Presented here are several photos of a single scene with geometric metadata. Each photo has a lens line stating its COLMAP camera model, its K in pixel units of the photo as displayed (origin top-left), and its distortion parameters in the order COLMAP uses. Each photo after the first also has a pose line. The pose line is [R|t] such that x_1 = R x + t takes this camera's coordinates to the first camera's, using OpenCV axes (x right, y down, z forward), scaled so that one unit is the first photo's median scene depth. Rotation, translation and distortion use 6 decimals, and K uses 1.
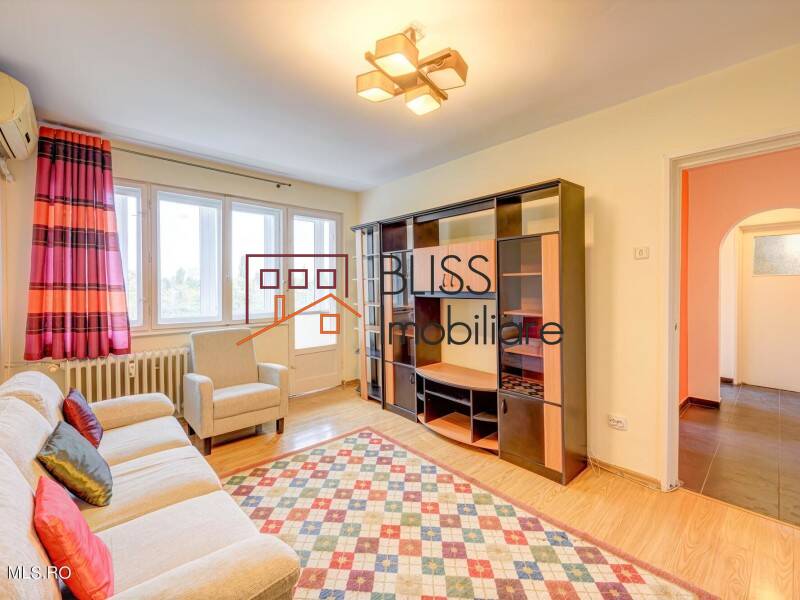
lens RADIAL K [[344.8, 0, 398.5], [0, 344.8, 280.4], [0, 0, 1]] dist [-0.000470, -0.000133]
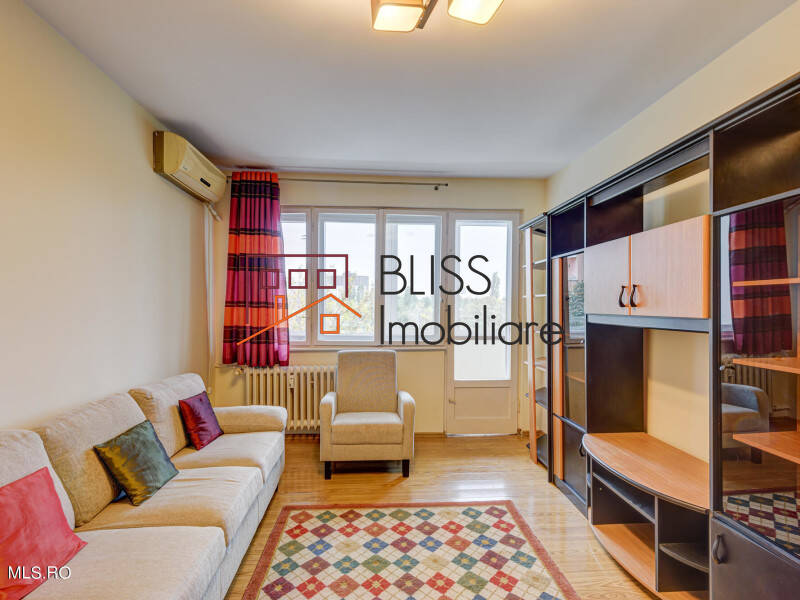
lens RADIAL K [[390.1, 0, 400.1], [0, 390.1, 305.9], [0, 0, 1]] dist [0.019297, -0.015063]
pose [[0.788366, 0.006846, -0.615169, 0.263552], [0.004351, 0.999851, 0.016703, 0.003271], [0.615191, -0.015845, 0.788219, 0.253114]]
